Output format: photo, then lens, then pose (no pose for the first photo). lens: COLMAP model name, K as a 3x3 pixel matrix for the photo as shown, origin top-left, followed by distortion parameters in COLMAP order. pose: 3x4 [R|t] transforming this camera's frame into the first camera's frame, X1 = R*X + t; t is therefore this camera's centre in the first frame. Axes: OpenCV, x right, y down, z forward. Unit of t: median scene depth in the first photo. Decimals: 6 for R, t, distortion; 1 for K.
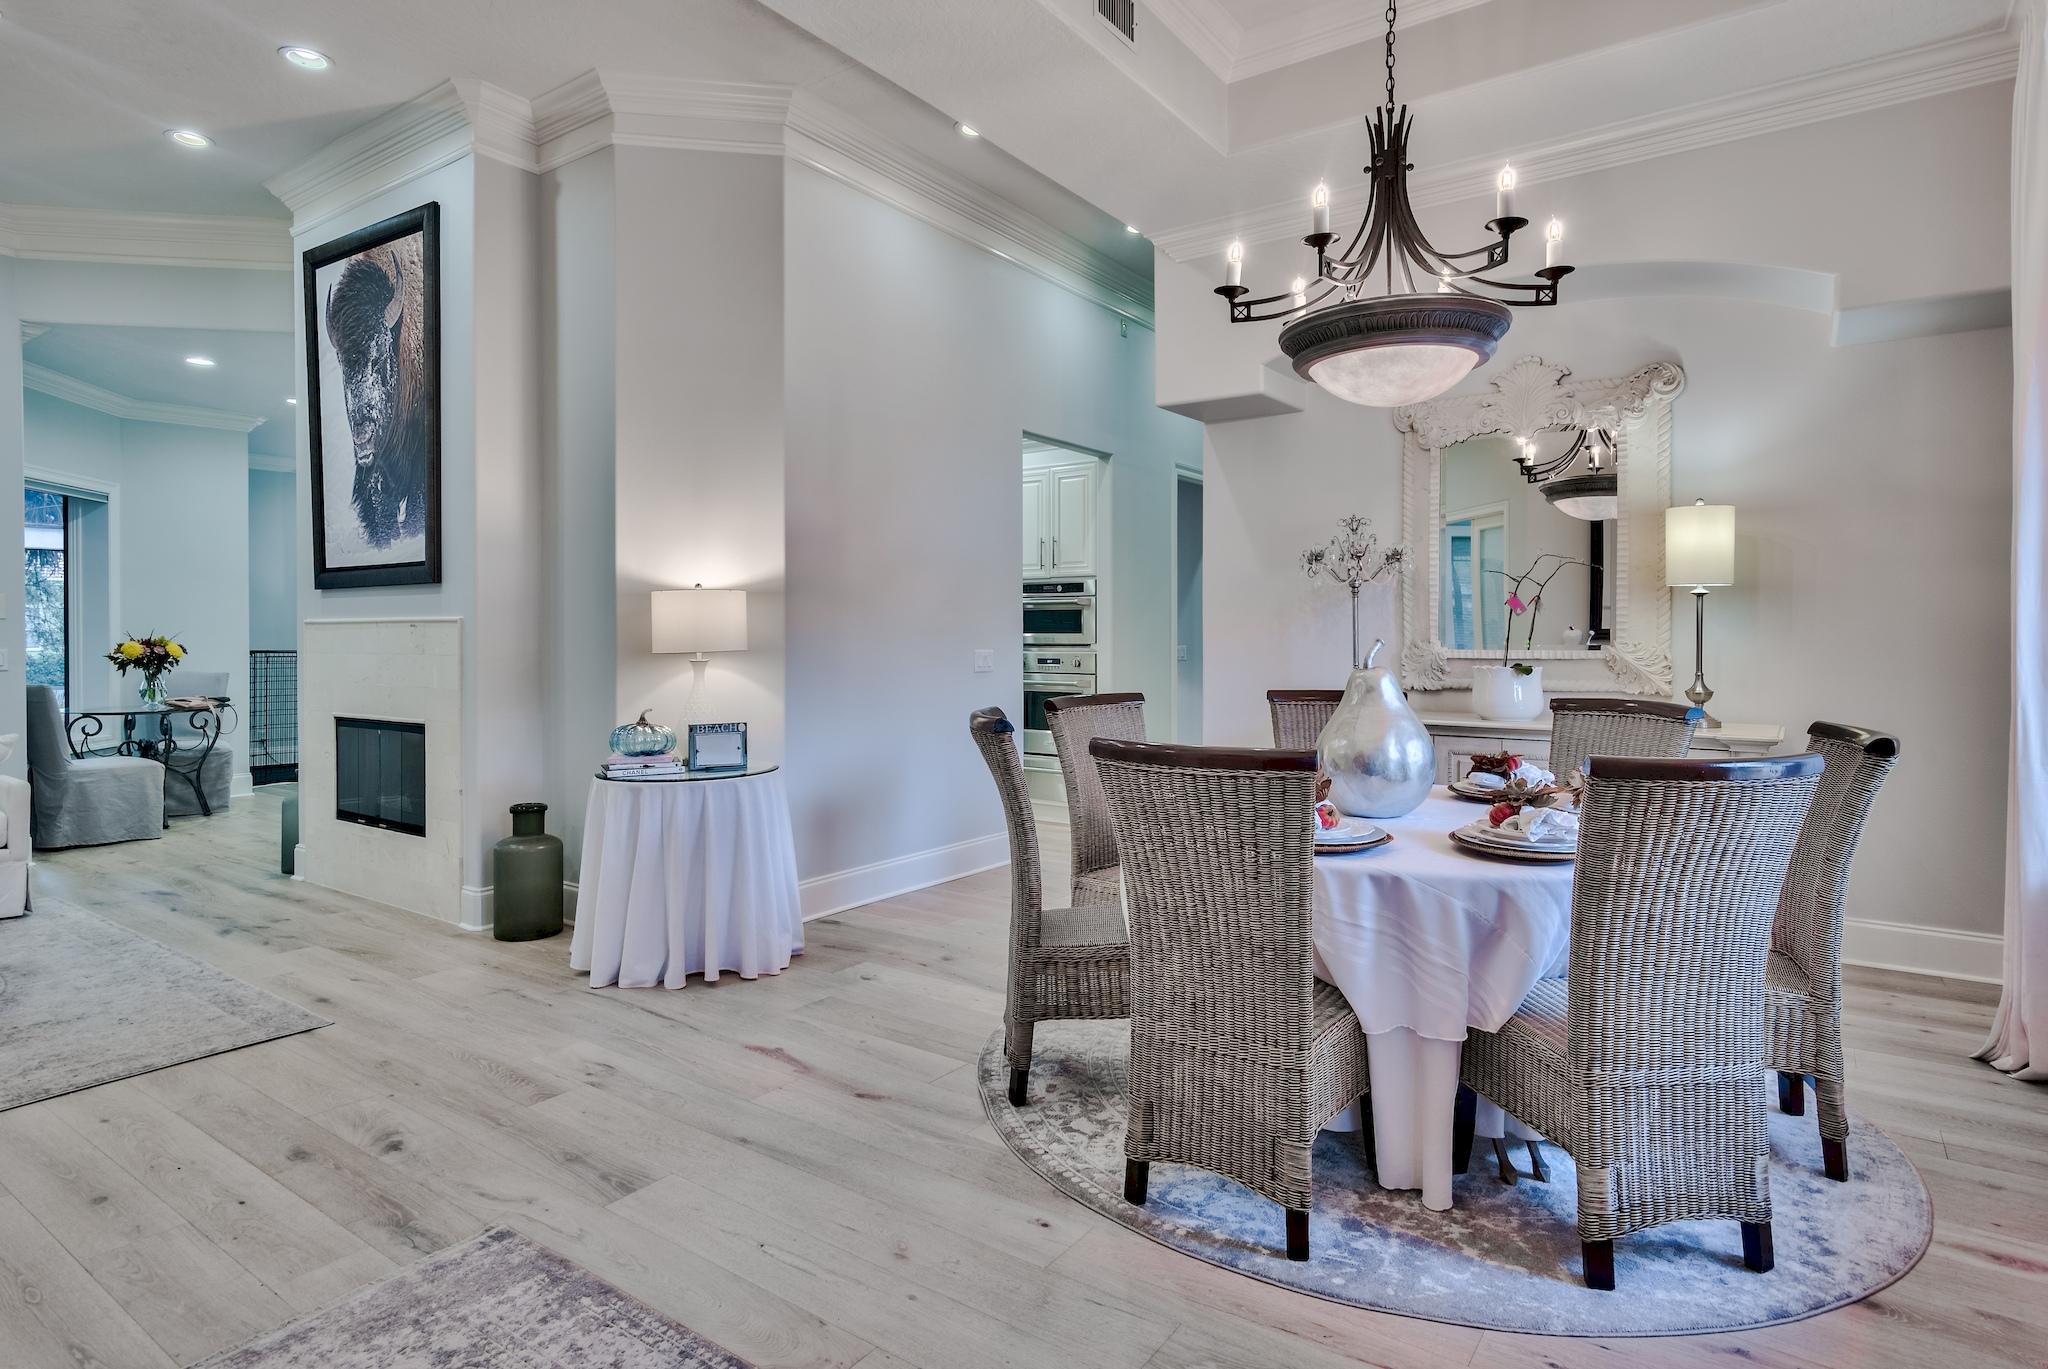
lens RADIAL K [[1058.4, 0, 975.5], [0, 1058.4, 644.2], [0, 0, 1]] dist [-0.005176, -0.000226]
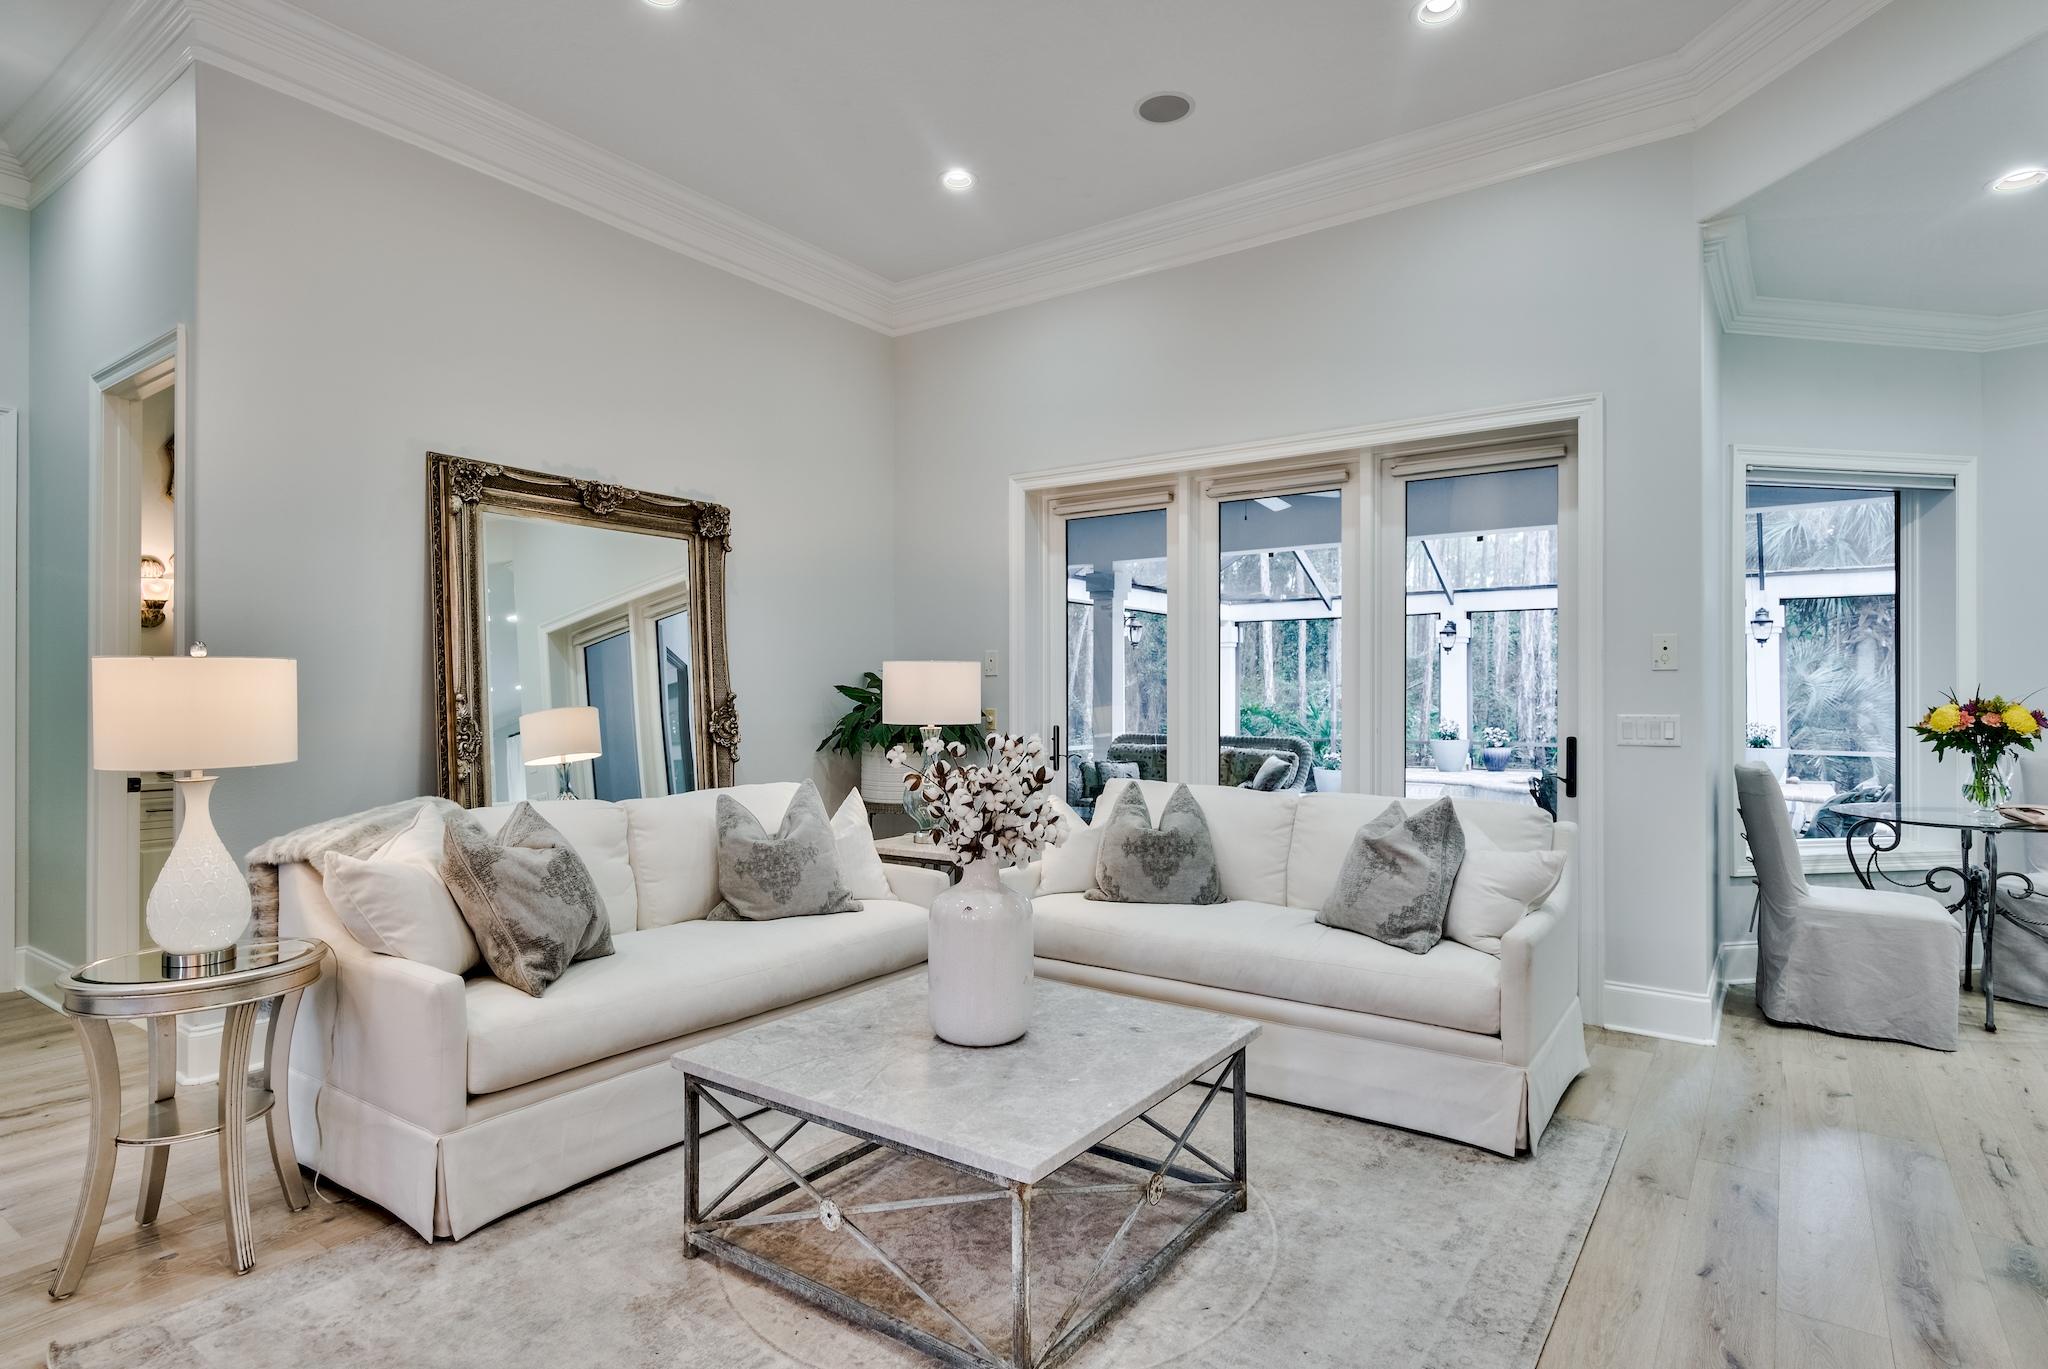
lens RADIAL K [[1058.4, 0, 1048.7], [0, 1058.4, 705.7], [0, 0, 1]] dist [-0.005176, -0.000226]
pose [[0.008555, 0.011610, -0.999896, -0.263286], [-0.006402, 0.999913, 0.011556, -0.007855], [0.999943, 0.006302, 0.008628, 0.639742]]
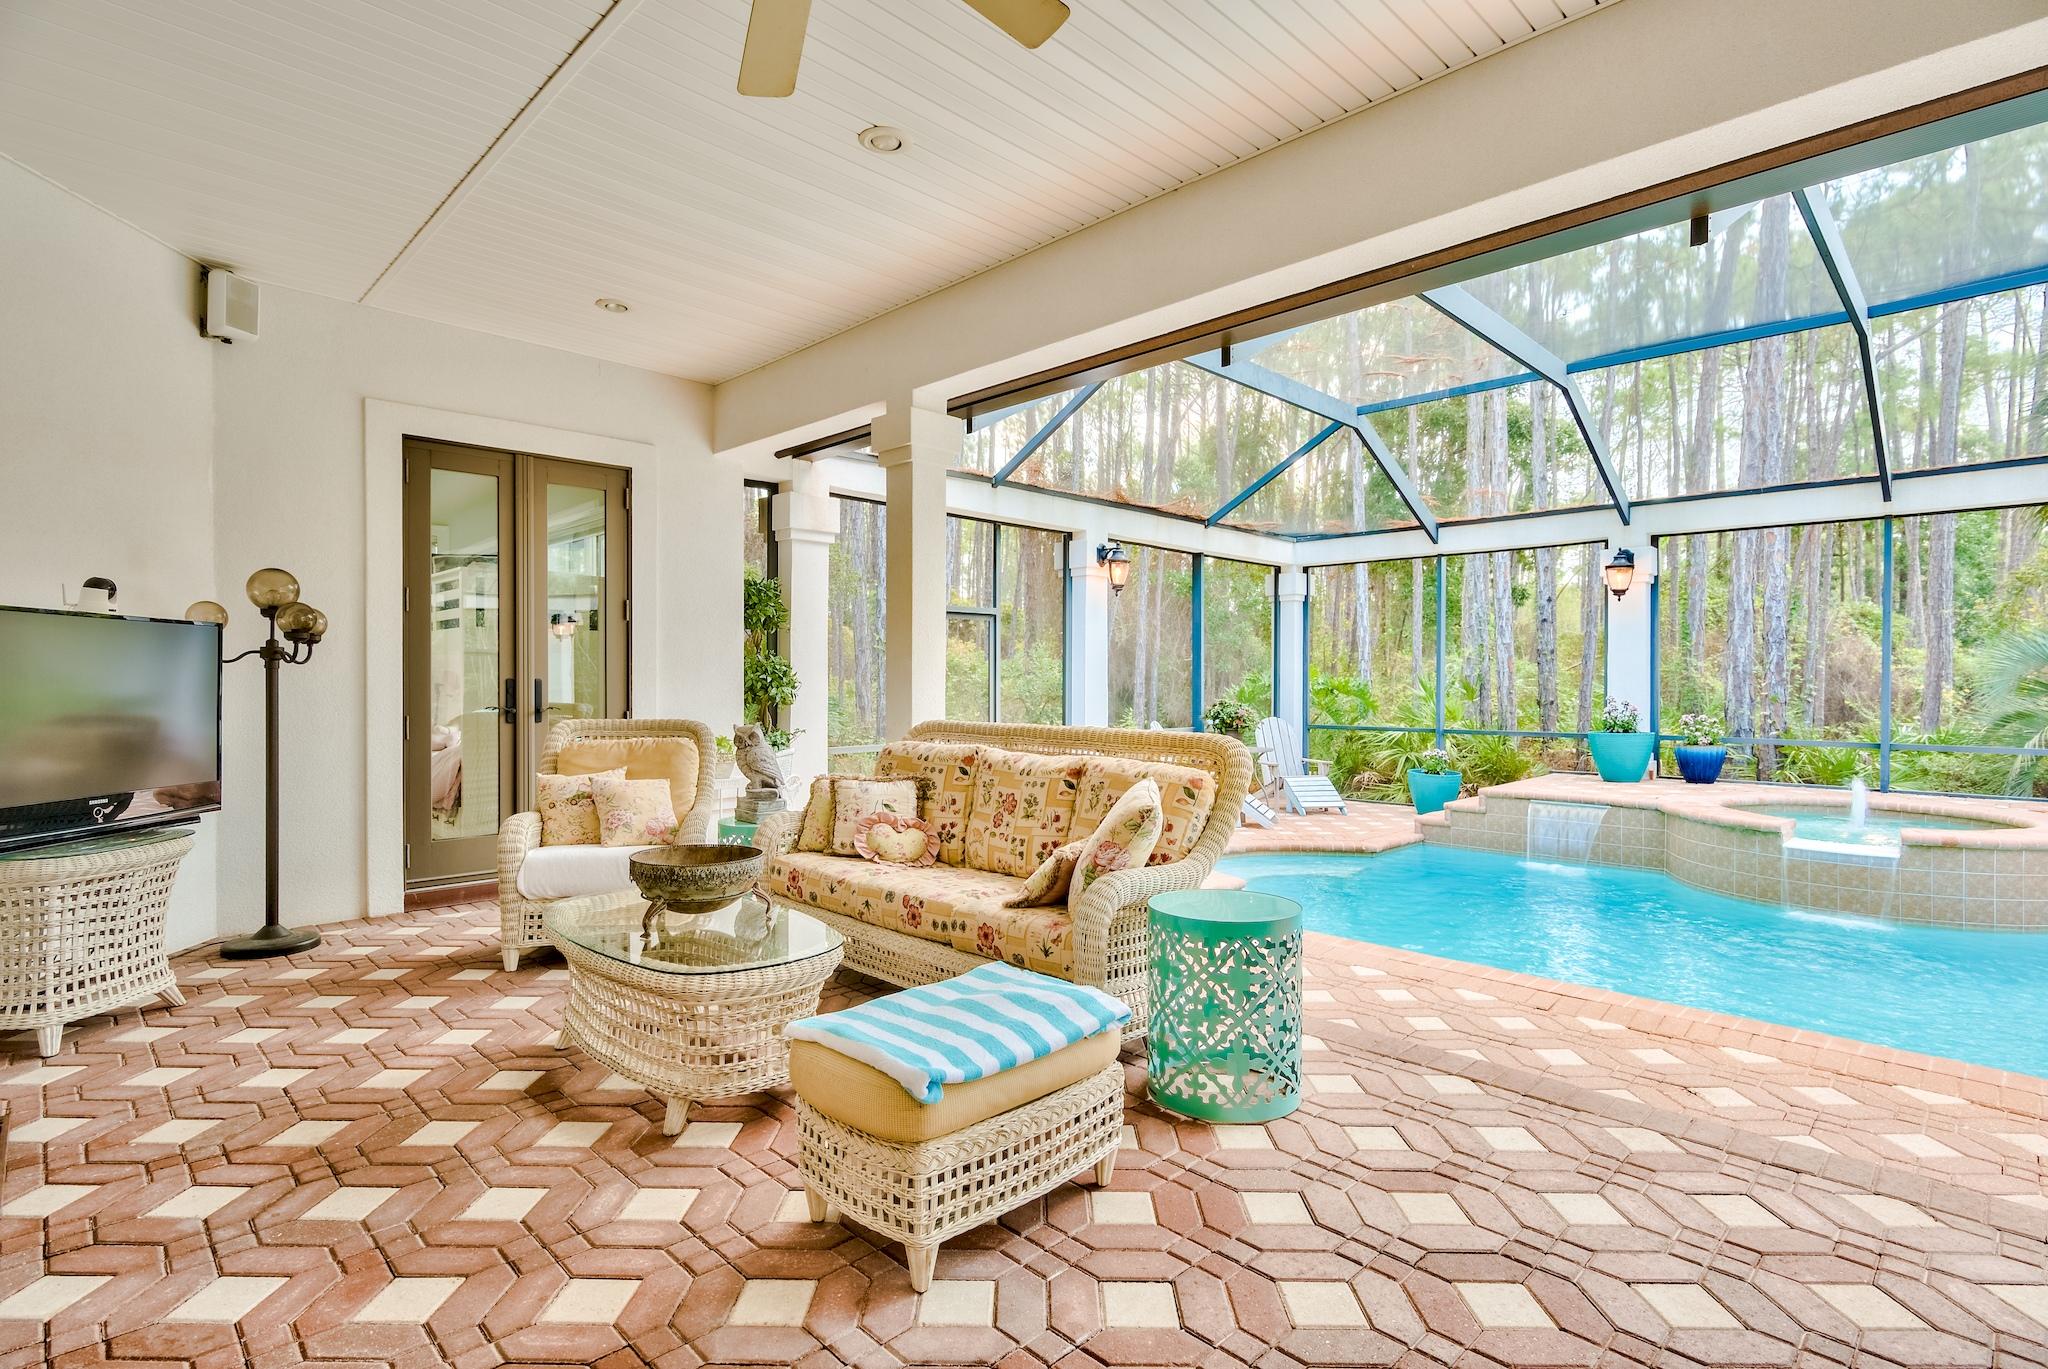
lens RADIAL K [[1001.8, 0, 1034.6], [0, 1001.8, 690.3], [0, 0, 1]] dist [-0.003648, 0.000739]
pose [[-0.163530, 0.011132, -0.986475, -1.292051], [-0.006956, 0.999898, 0.012436, 0.024086], [0.986514, 0.008896, -0.163436, 1.050668]]
